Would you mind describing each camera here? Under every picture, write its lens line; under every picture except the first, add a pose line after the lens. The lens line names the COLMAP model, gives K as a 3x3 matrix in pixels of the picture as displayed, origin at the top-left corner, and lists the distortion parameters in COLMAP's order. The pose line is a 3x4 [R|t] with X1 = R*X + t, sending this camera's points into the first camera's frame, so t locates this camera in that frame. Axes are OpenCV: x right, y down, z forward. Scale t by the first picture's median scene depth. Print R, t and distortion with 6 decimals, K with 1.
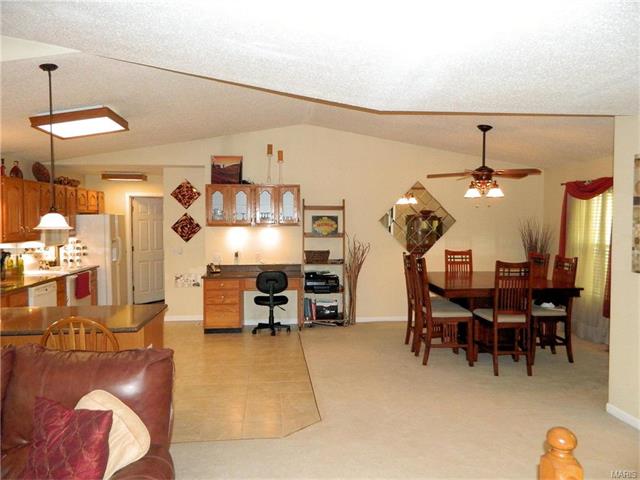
lens RADIAL K [[480.2, 0, 319.0], [0, 480.2, 233.6], [0, 0, 1]] dist [0.010069, 0.001025]
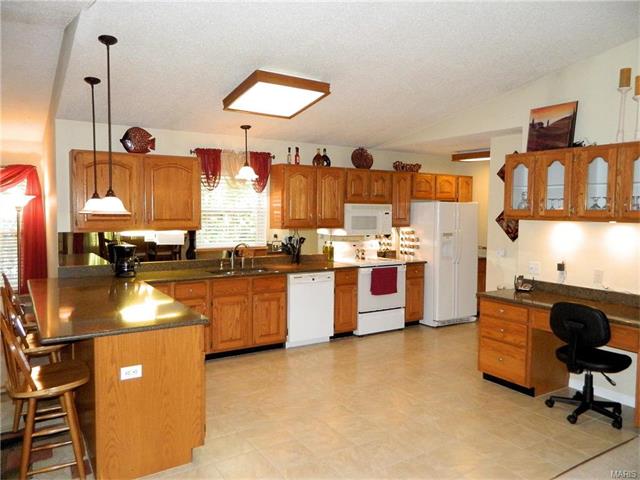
lens RADIAL K [[480.2, 0, 318.4], [0, 480.2, 235.1], [0, 0, 1]] dist [0.010069, 0.001025]
pose [[0.454328, 0.056632, -0.889033, 0.229352], [-0.039254, 0.998281, 0.043530, -0.010992], [0.889969, 0.015121, 0.455770, 0.454260]]
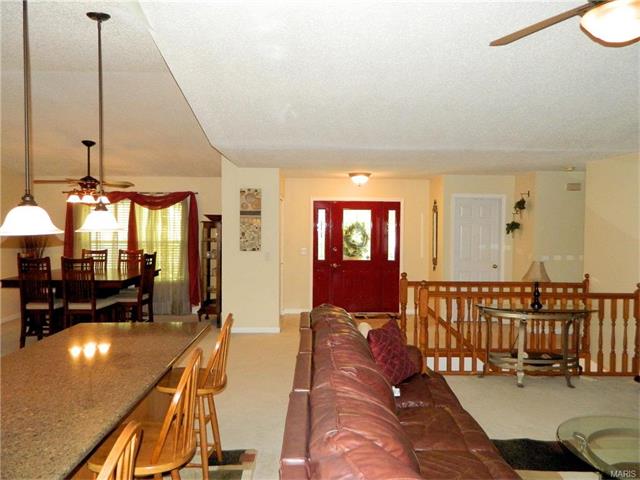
lens RADIAL K [[480.2, 0, 317.6], [0, 480.2, 226.6], [0, 0, 1]] dist [0.010069, 0.001025]
pose [[0.063925, -0.006501, 0.997934, -0.623712], [0.026982, 0.999624, 0.004784, -0.007725], [-0.997590, 0.026621, 0.064077, 0.303212]]
